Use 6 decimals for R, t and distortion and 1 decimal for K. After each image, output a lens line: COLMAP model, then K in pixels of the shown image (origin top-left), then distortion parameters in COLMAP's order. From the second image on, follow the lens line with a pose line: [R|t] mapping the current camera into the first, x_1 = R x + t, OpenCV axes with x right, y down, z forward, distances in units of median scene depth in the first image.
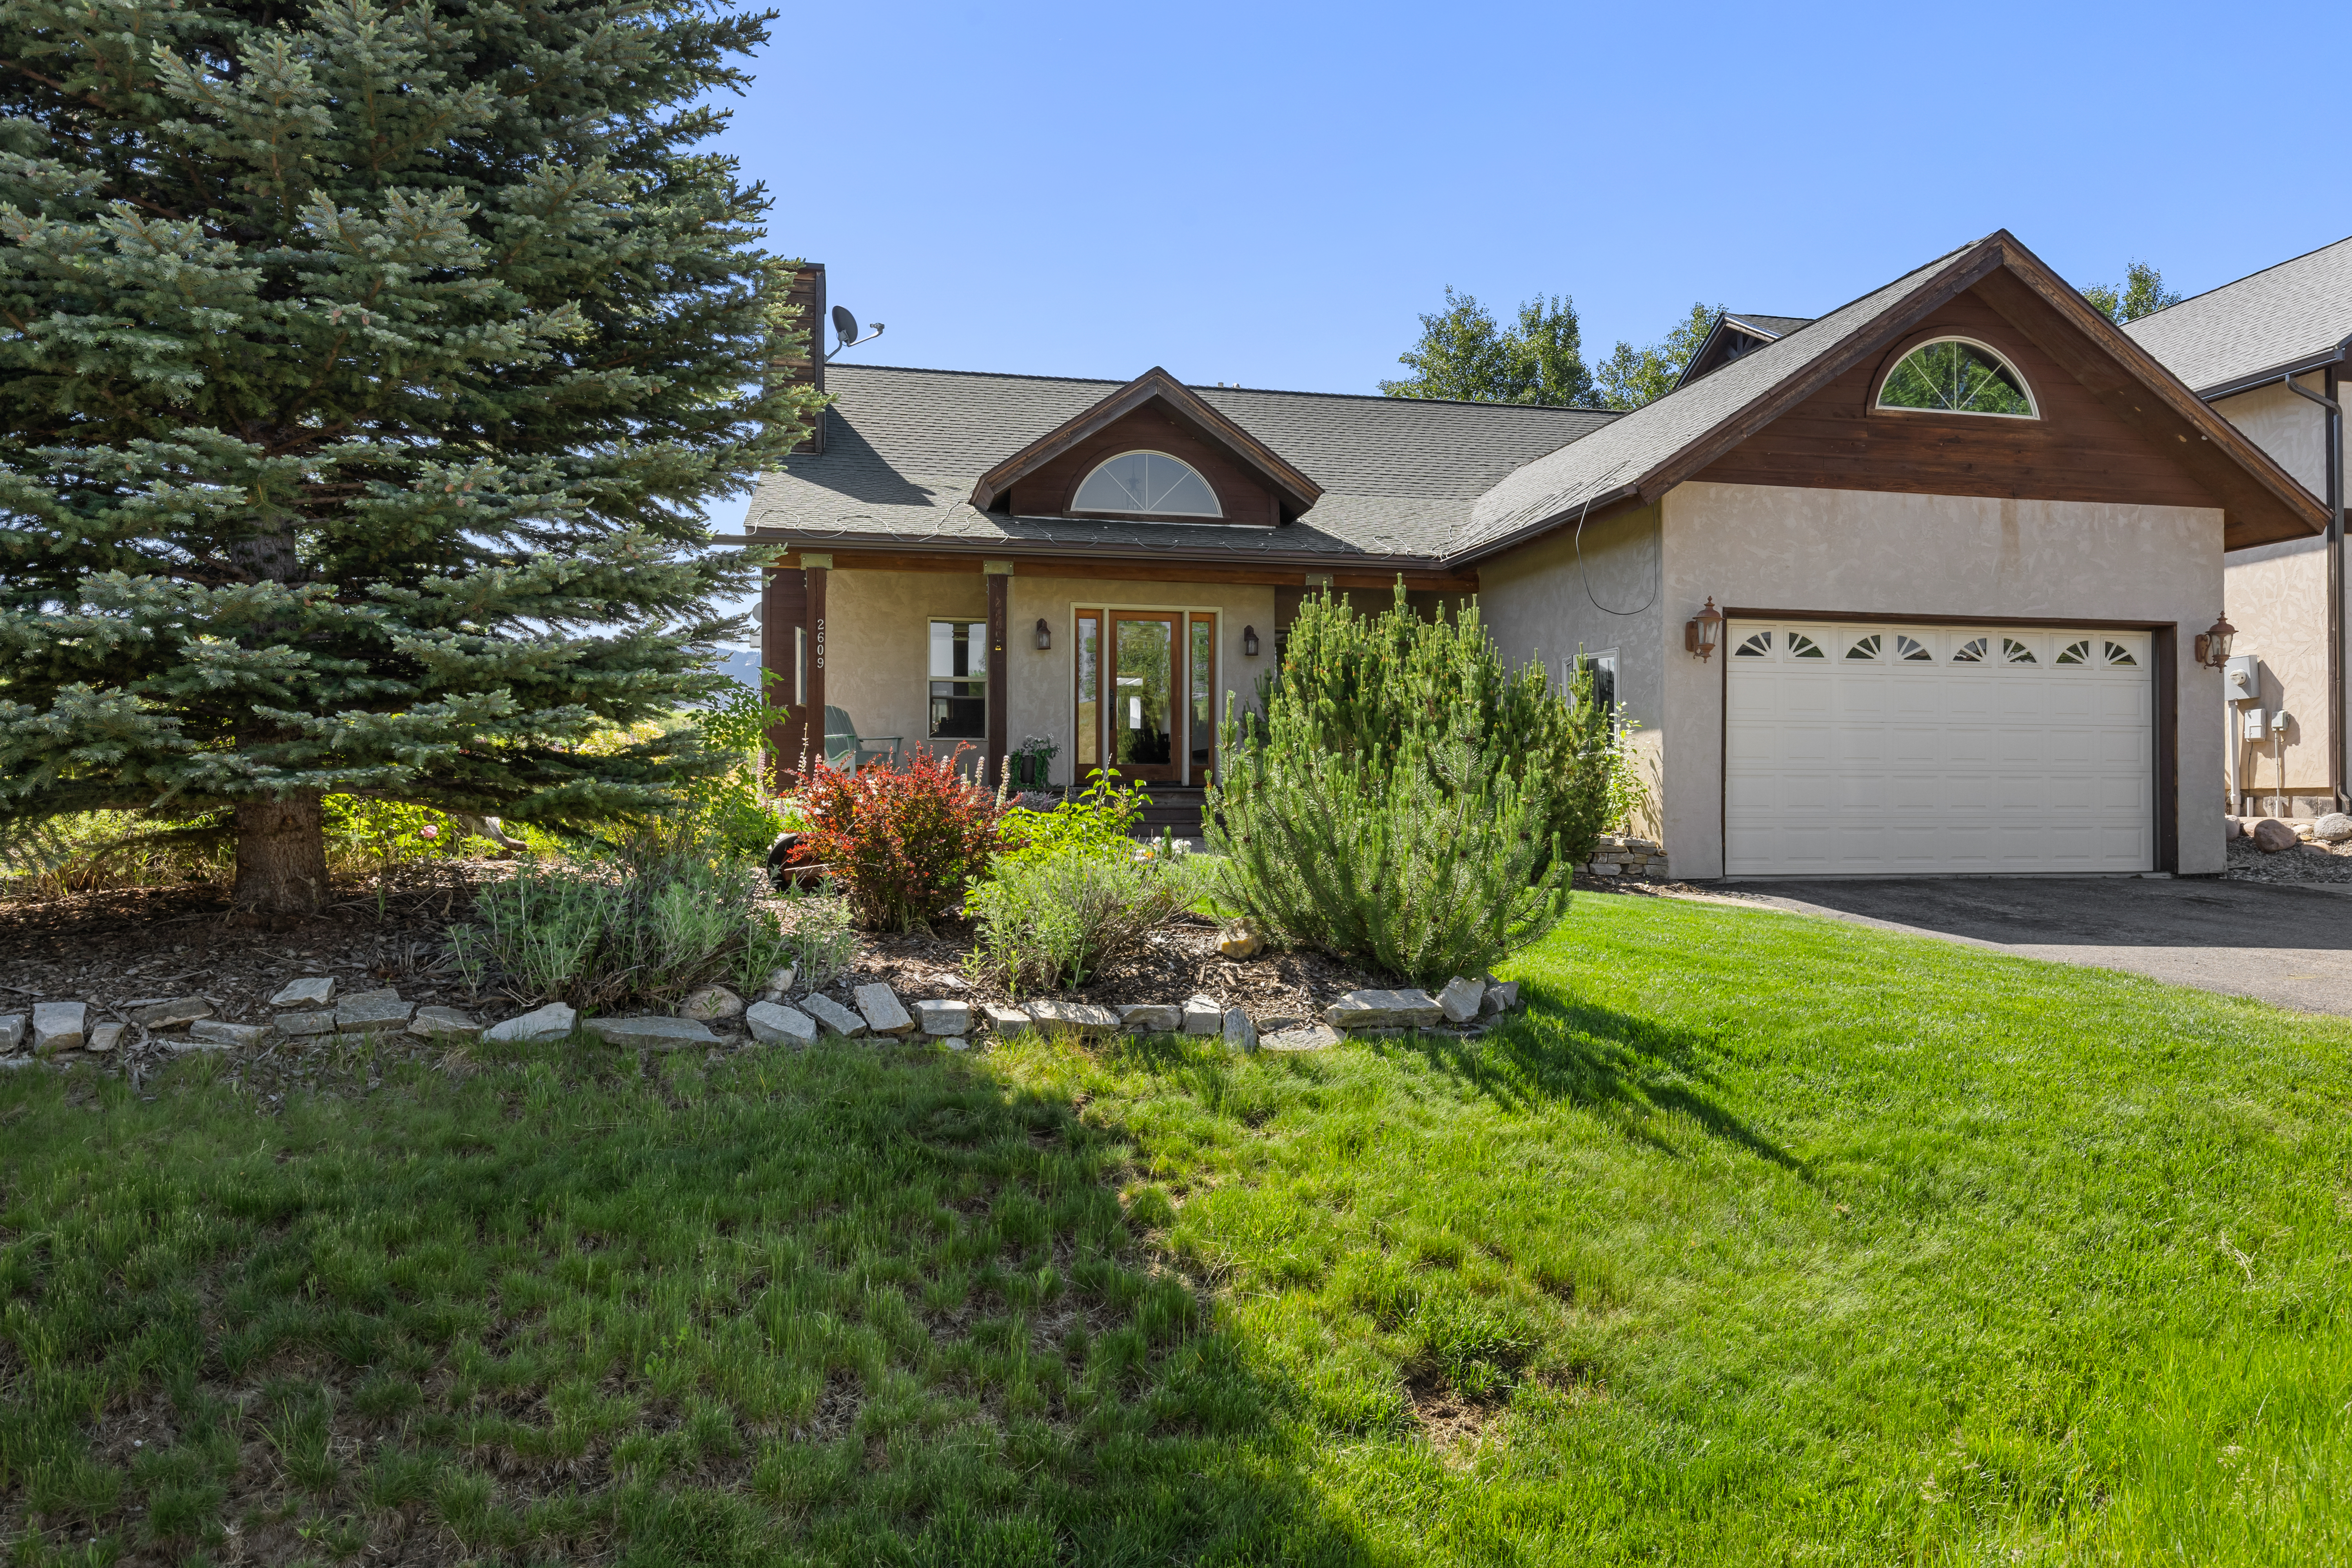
lens RADIAL K [[1544.7, 0, 1176.0], [0, 1544.7, 784.0], [0, 0, 1]] dist [-0.008939, 0.000773]
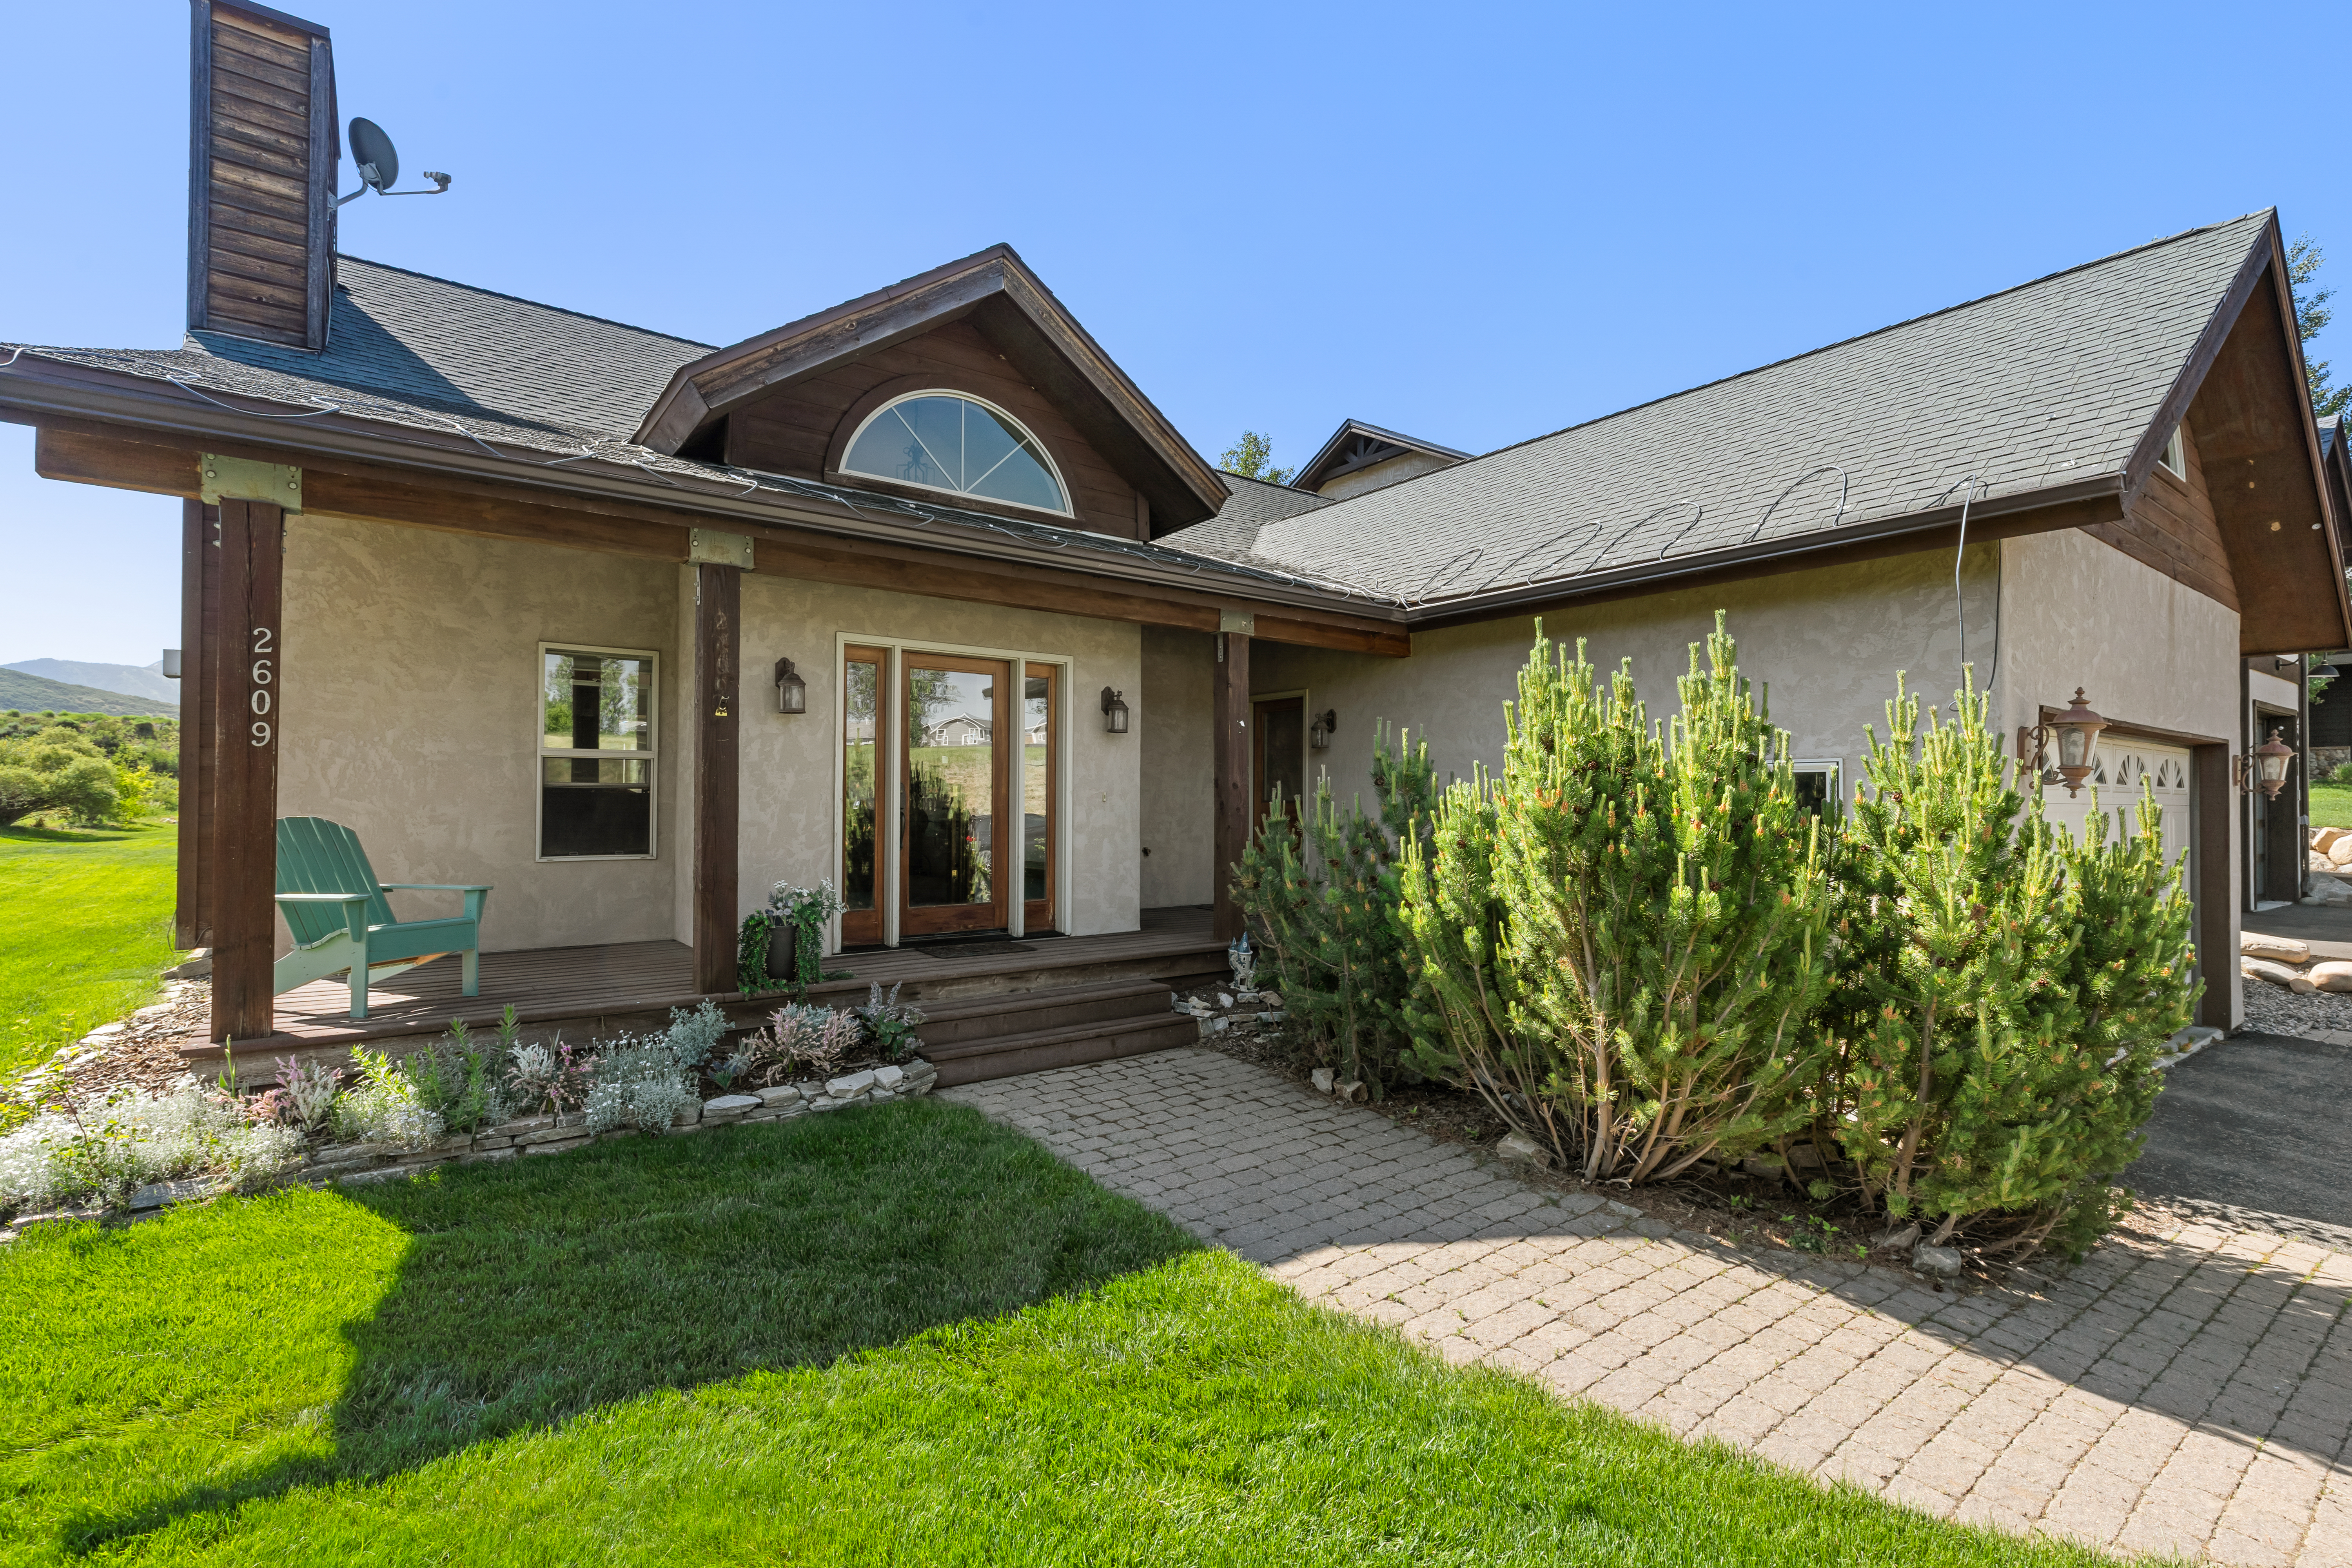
lens RADIAL K [[1045.2, 0, 1176.0], [0, 1045.2, 784.0], [0, 0, 1]] dist [0.001824, 0.000425]
pose [[0.911449, 0.010227, 0.411286, -0.134047], [-0.009999, 0.999946, -0.002706, -0.073429], [-0.411292, -0.001646, 0.911502, 0.708860]]
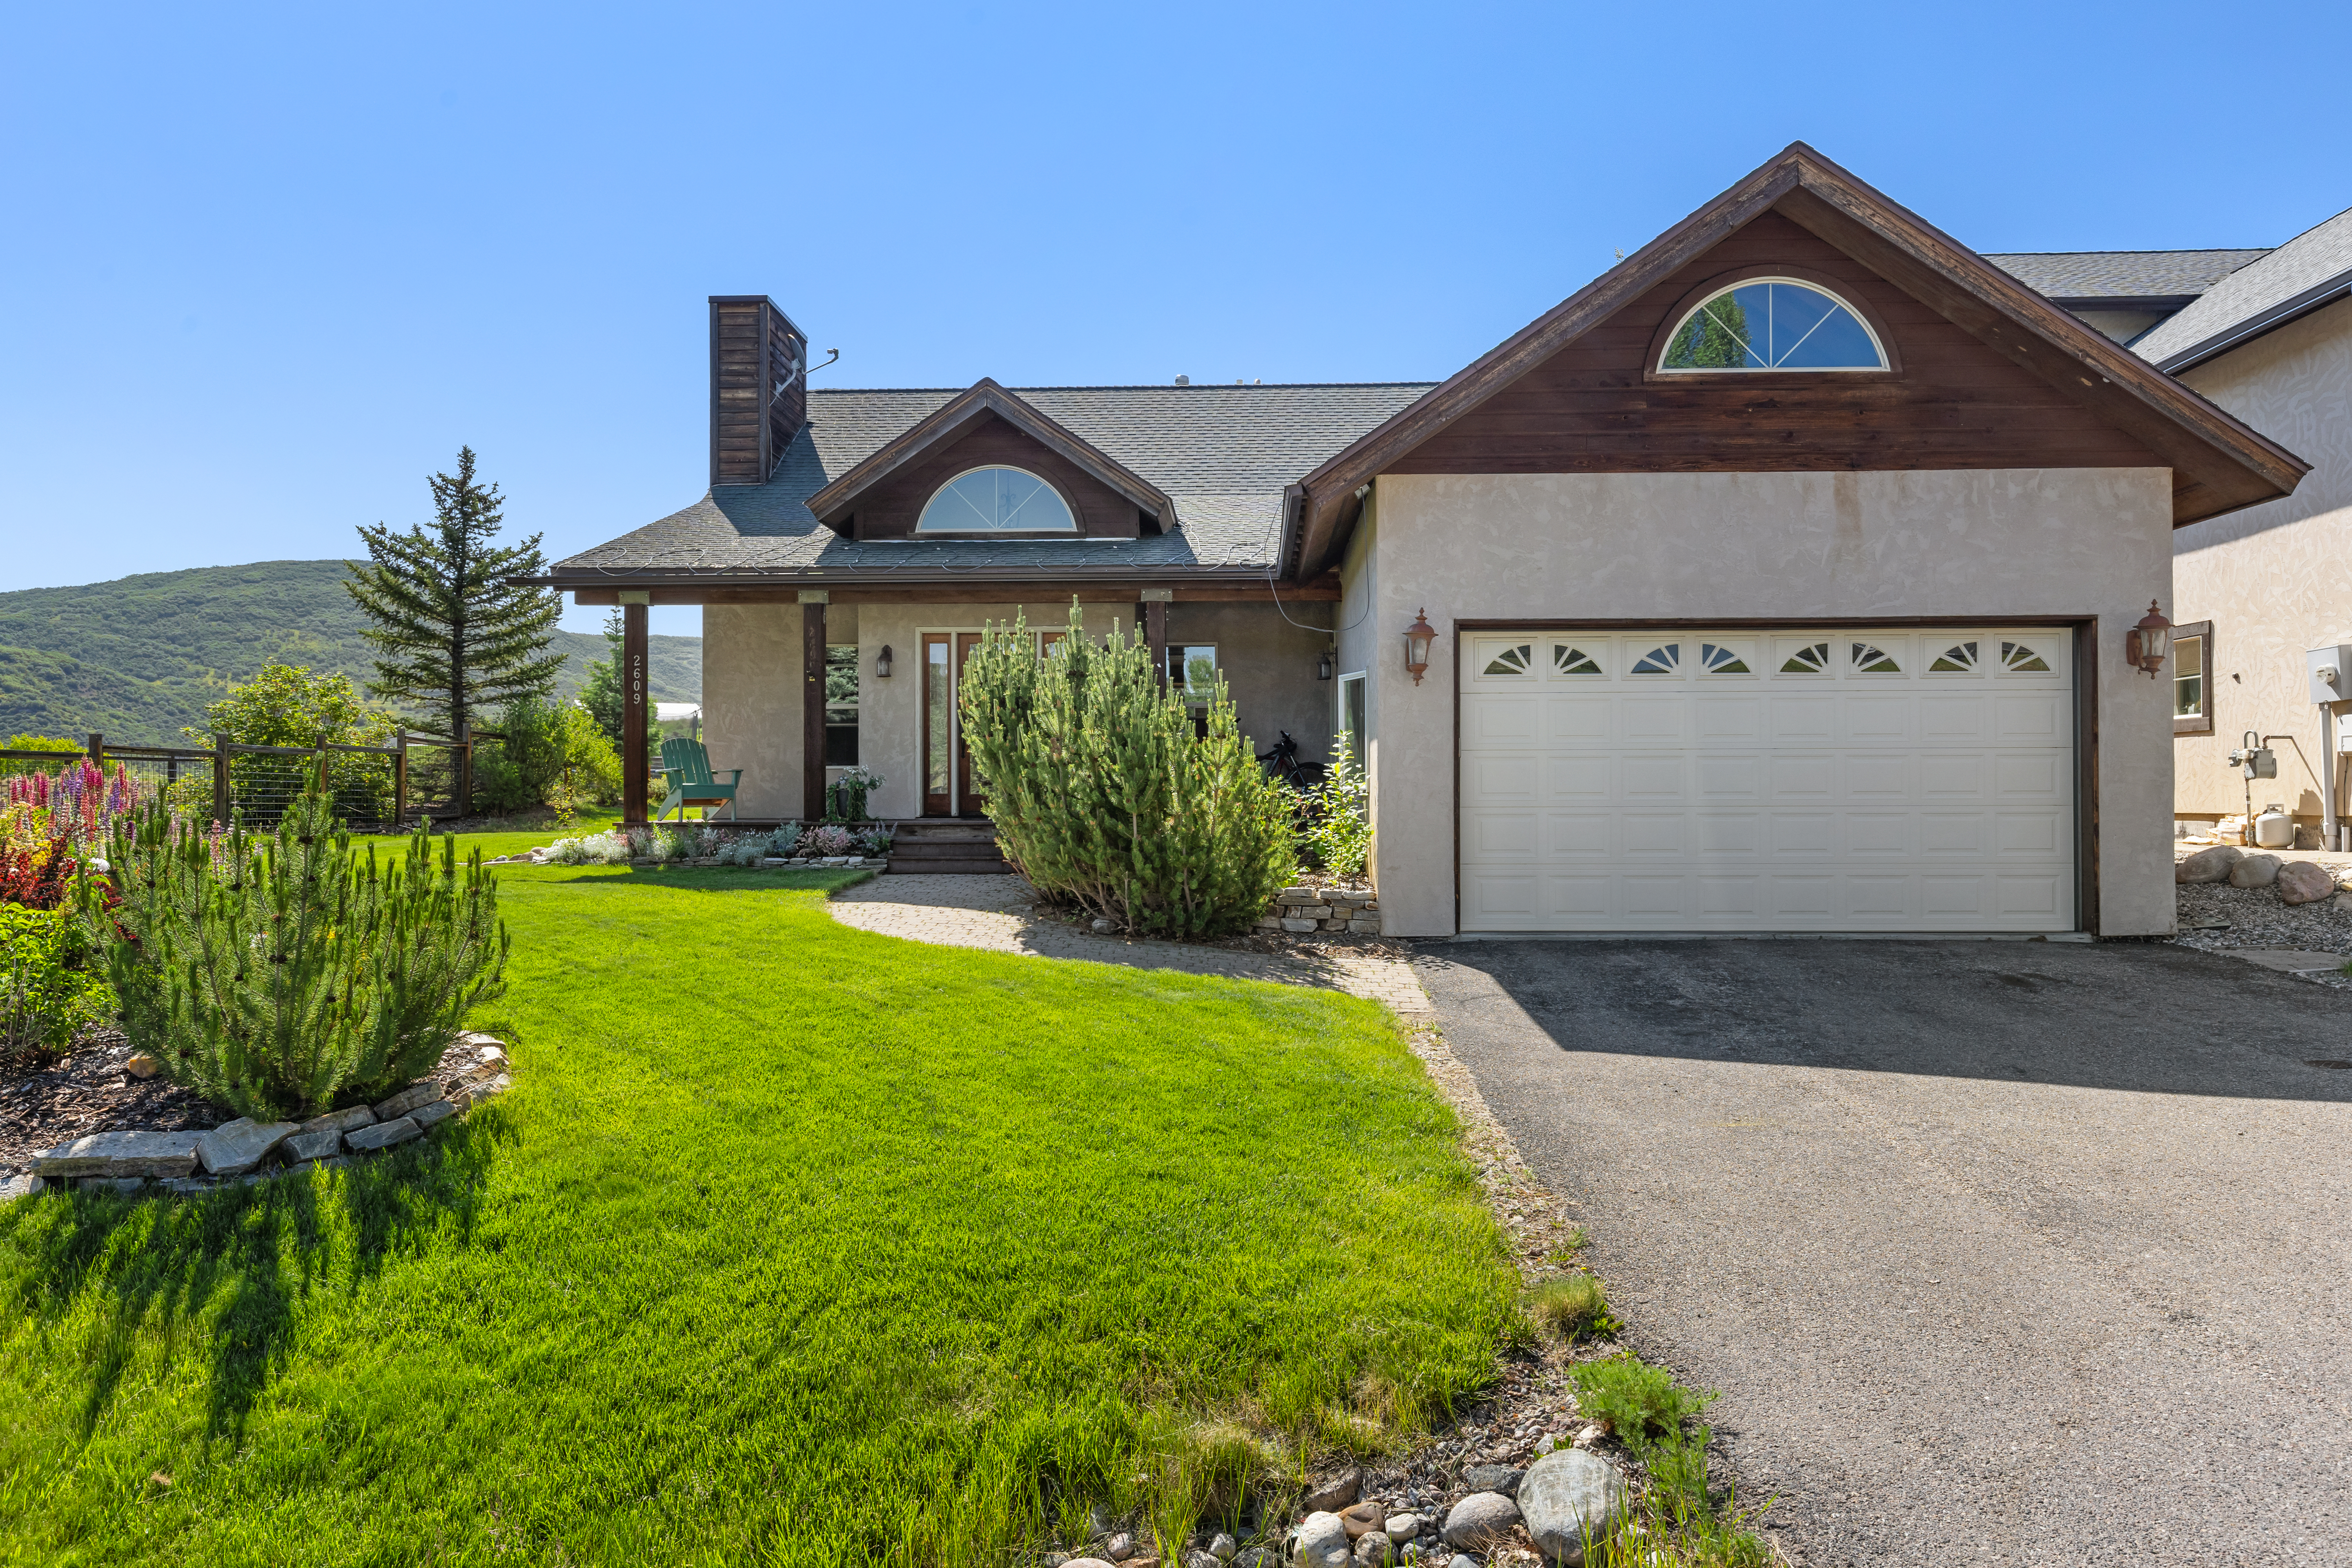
lens RADIAL K [[1544.7, 0, 1176.0], [0, 1544.7, 784.0], [0, 0, 1]] dist [-0.008939, 0.000773]
pose [[0.969250, -0.007000, -0.245978, 0.388857], [0.008024, 0.999963, 0.003160, -0.025353], [0.245947, -0.005036, 0.969270, 0.122506]]
